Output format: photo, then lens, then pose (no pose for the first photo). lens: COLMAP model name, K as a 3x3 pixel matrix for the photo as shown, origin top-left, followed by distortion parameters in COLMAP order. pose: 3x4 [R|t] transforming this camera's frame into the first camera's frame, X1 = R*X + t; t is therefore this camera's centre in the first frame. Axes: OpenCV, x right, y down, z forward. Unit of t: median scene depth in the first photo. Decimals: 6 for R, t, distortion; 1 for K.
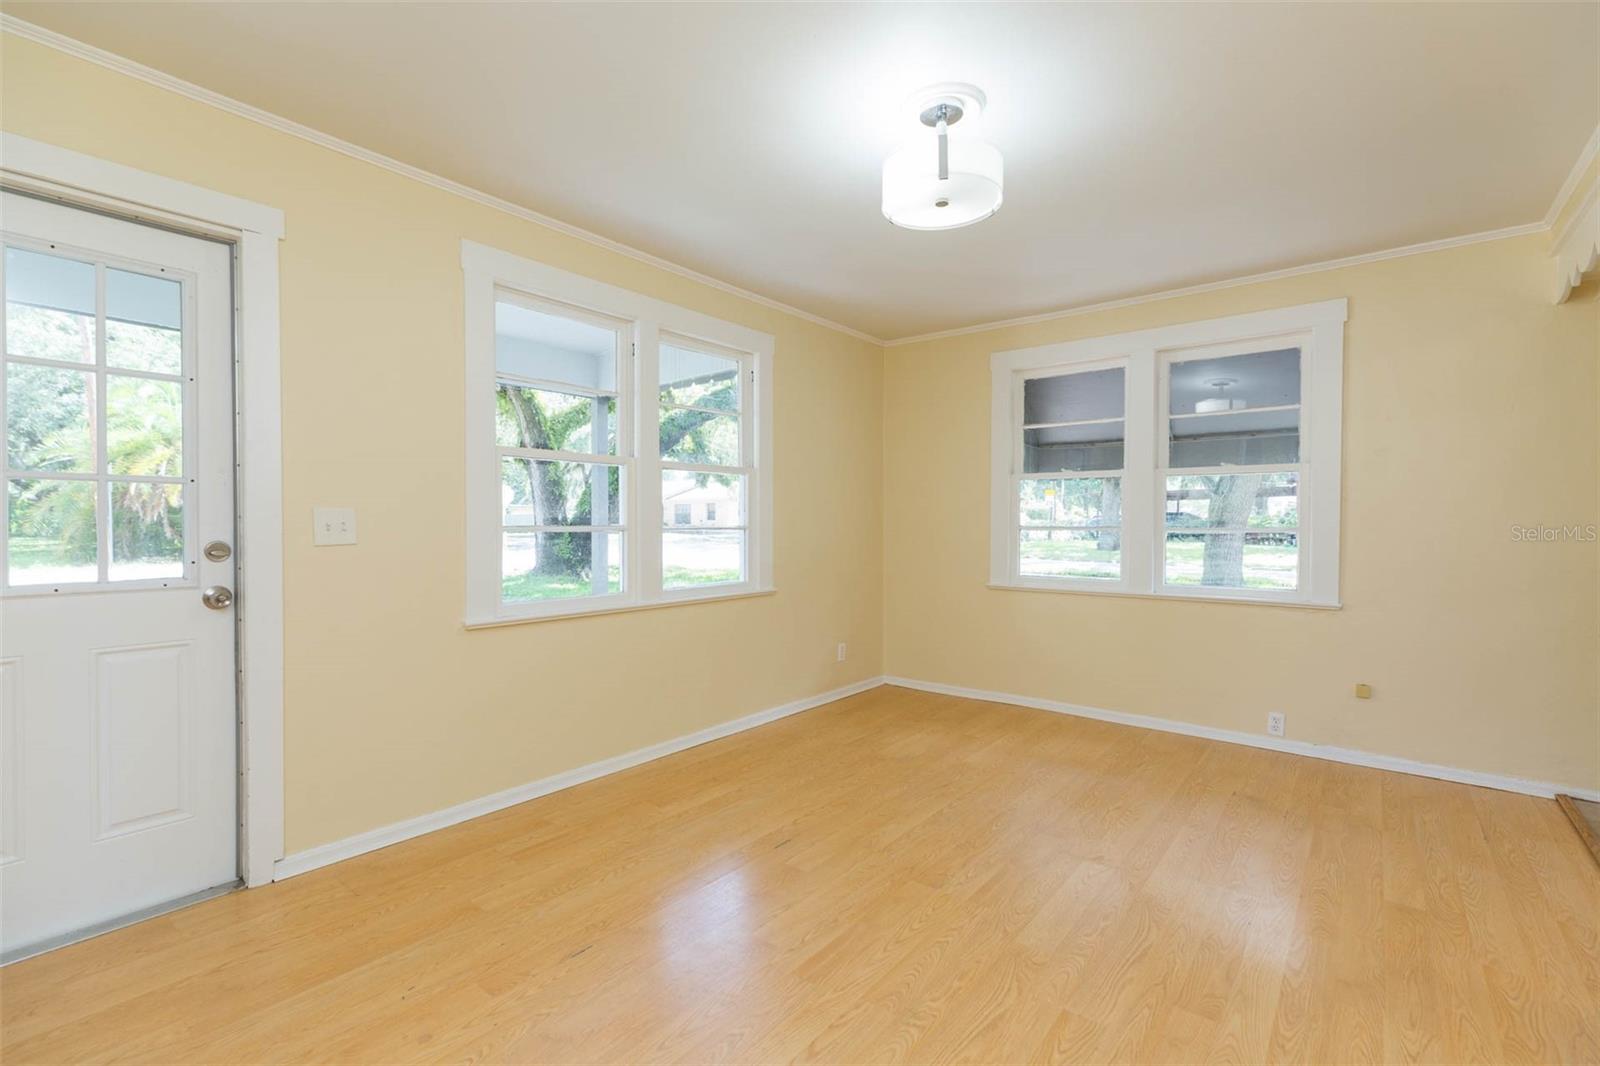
lens RADIAL K [[715.3, 0, 802.8], [0, 715.3, 529.7], [0, 0, 1]] dist [0.007473, 0.000385]
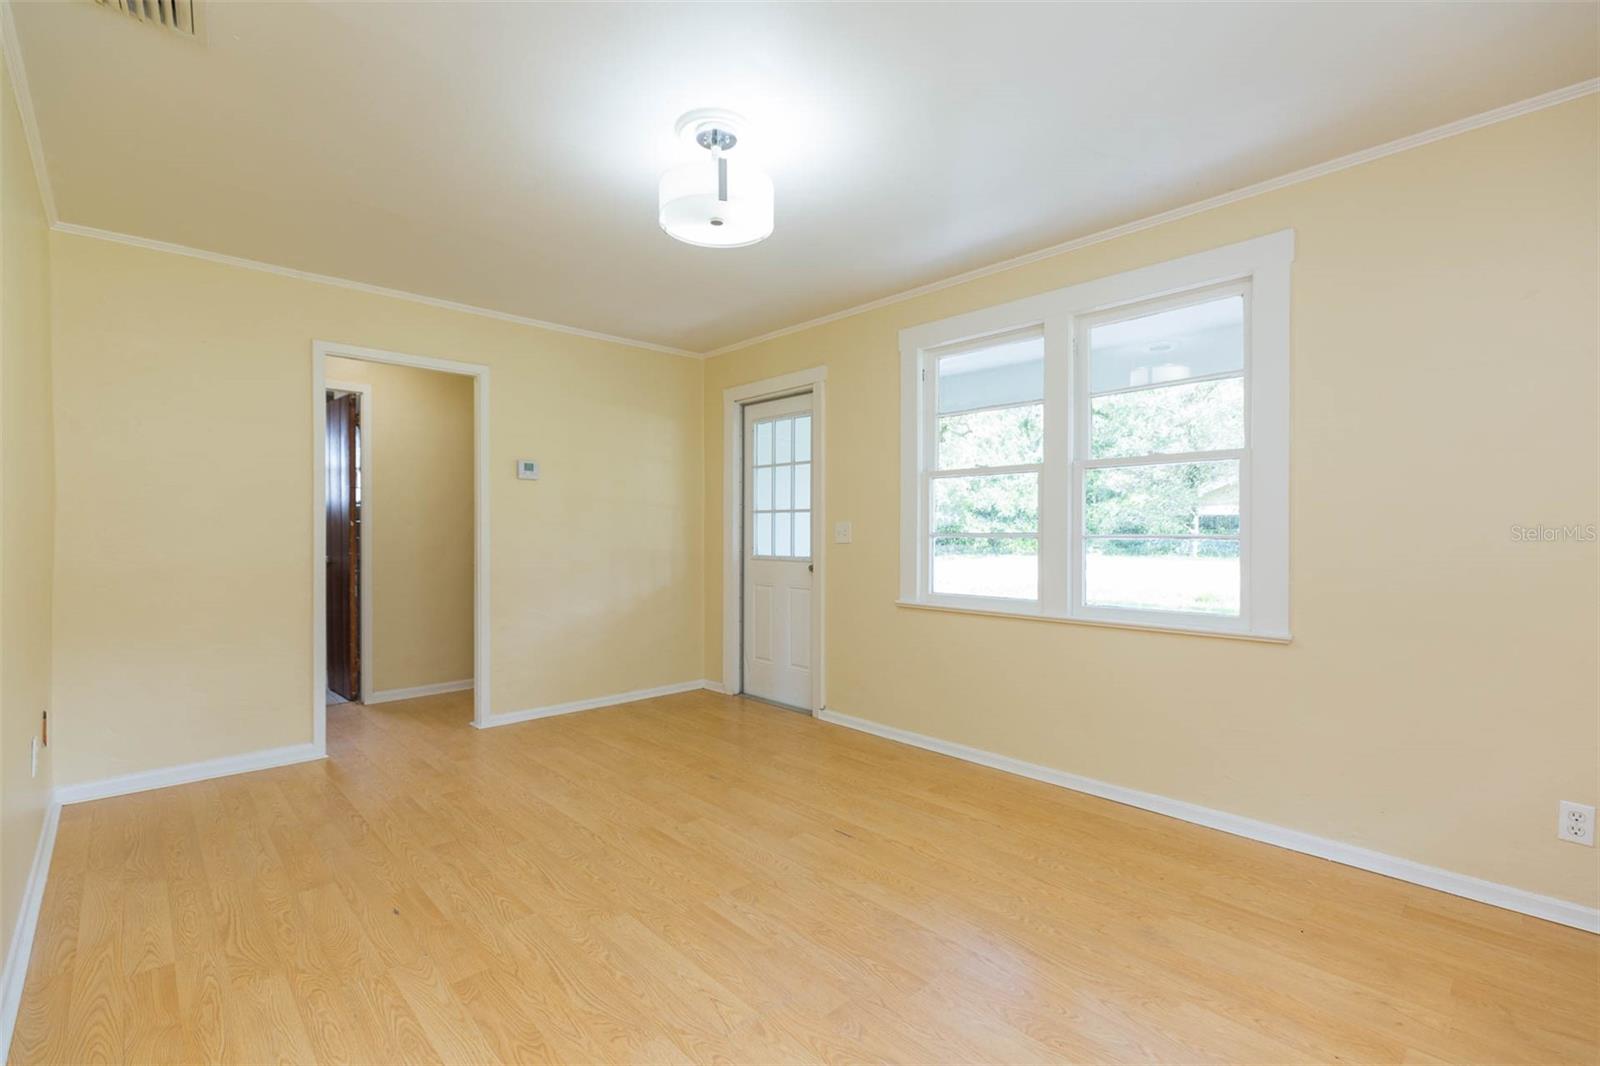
lens RADIAL K [[715.3, 0, 804.6], [0, 715.3, 534.6], [0, 0, 1]] dist [0.007473, 0.000385]
pose [[-0.135905, 0.002075, -0.990720, 1.096878], [-0.010222, 0.999942, 0.003497, -0.005384], [0.990669, 0.010603, -0.135876, 1.158413]]
